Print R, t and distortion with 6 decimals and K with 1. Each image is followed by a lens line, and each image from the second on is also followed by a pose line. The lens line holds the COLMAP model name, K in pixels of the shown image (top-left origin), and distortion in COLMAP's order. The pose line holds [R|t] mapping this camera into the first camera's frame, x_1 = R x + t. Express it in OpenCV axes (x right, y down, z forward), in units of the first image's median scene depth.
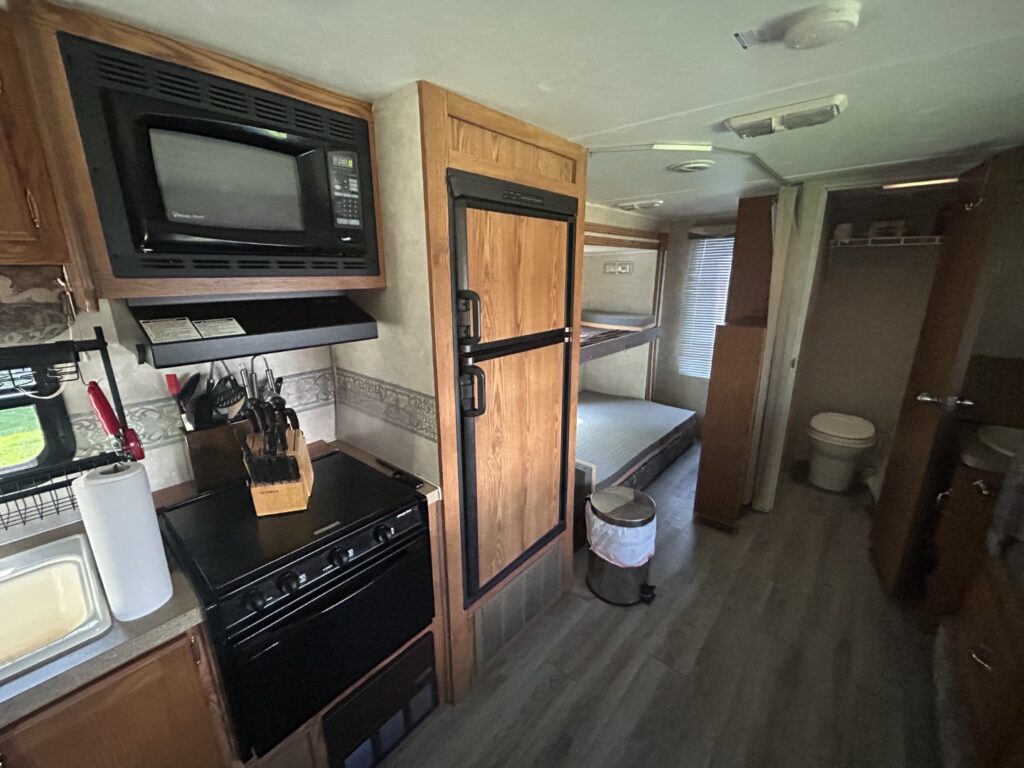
lens RADIAL K [[413.6, 0, 506.3], [0, 413.6, 386.1], [0, 0, 1]] dist [-0.000713, -0.000300]
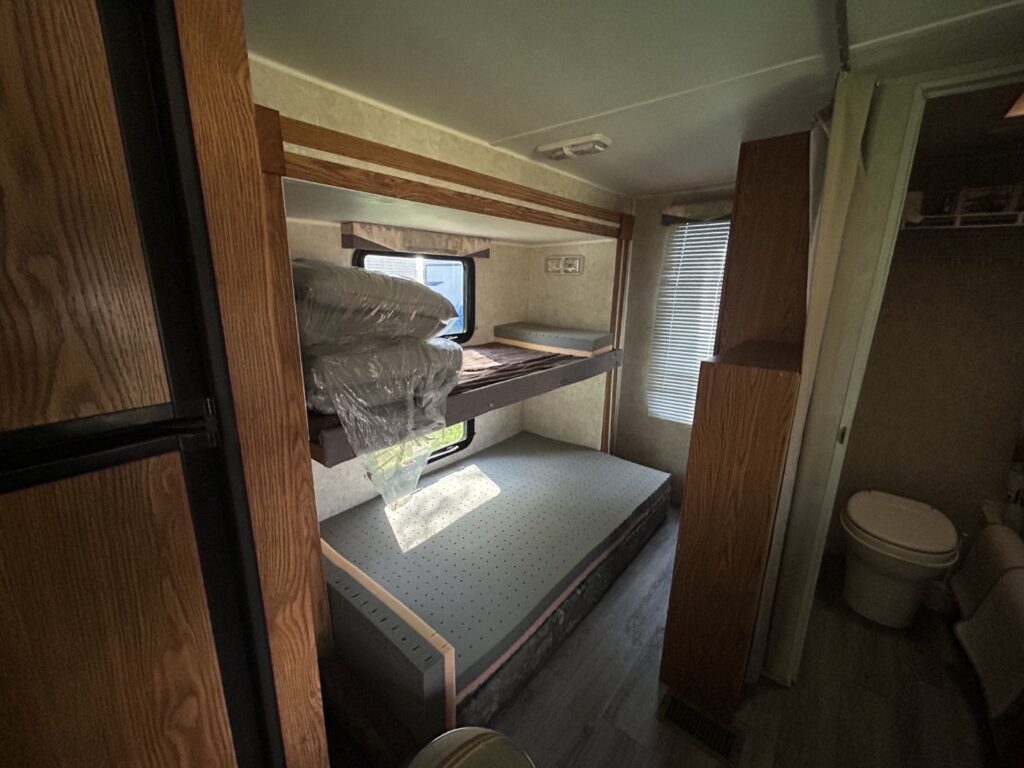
lens RADIAL K [[413.6, 0, 506.3], [0, 413.6, 386.1], [0, 0, 1]] dist [-0.000713, -0.000300]
pose [[0.999429, 0.015173, 0.030198, 0.387673], [-0.014605, 0.999714, -0.018934, -0.163137], [-0.030477, 0.018482, 0.999365, 0.765475]]
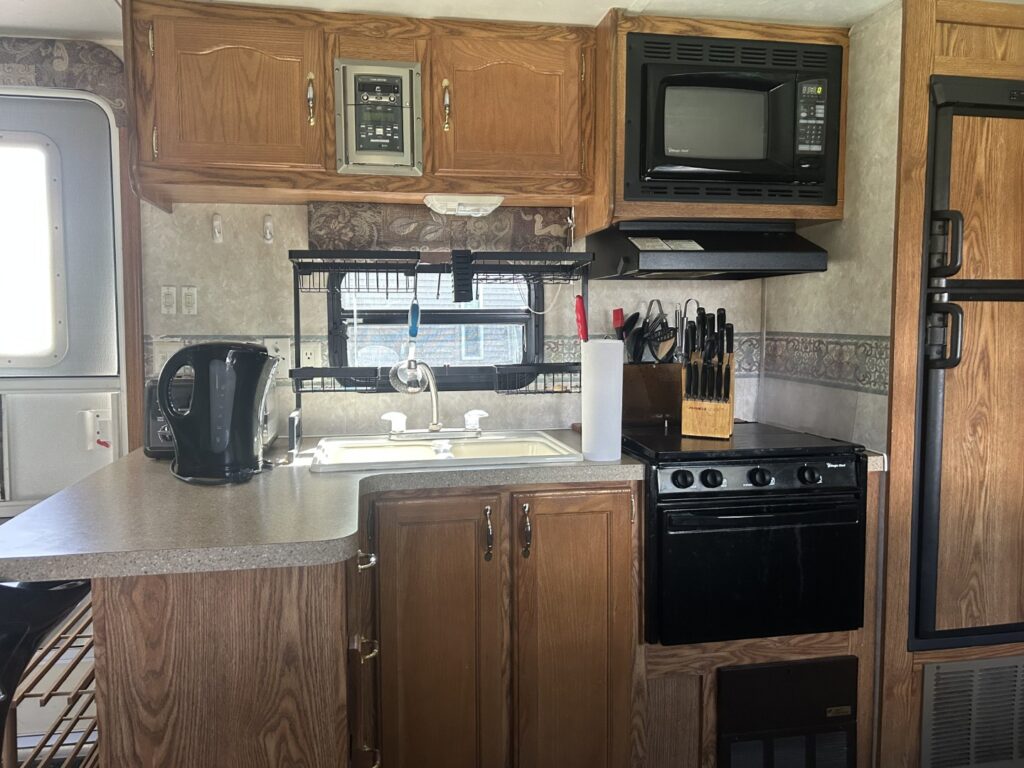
lens RADIAL K [[768.7, 0, 510.6], [0, 768.7, 379.8], [0, 0, 1]] dist [0.066792, -0.074321]
pose [[0.786917, 0.050186, -0.615014, 0.151659], [-0.164715, 0.977606, -0.130981, 0.347361], [0.594668, 0.204373, 0.777561, -0.512895]]
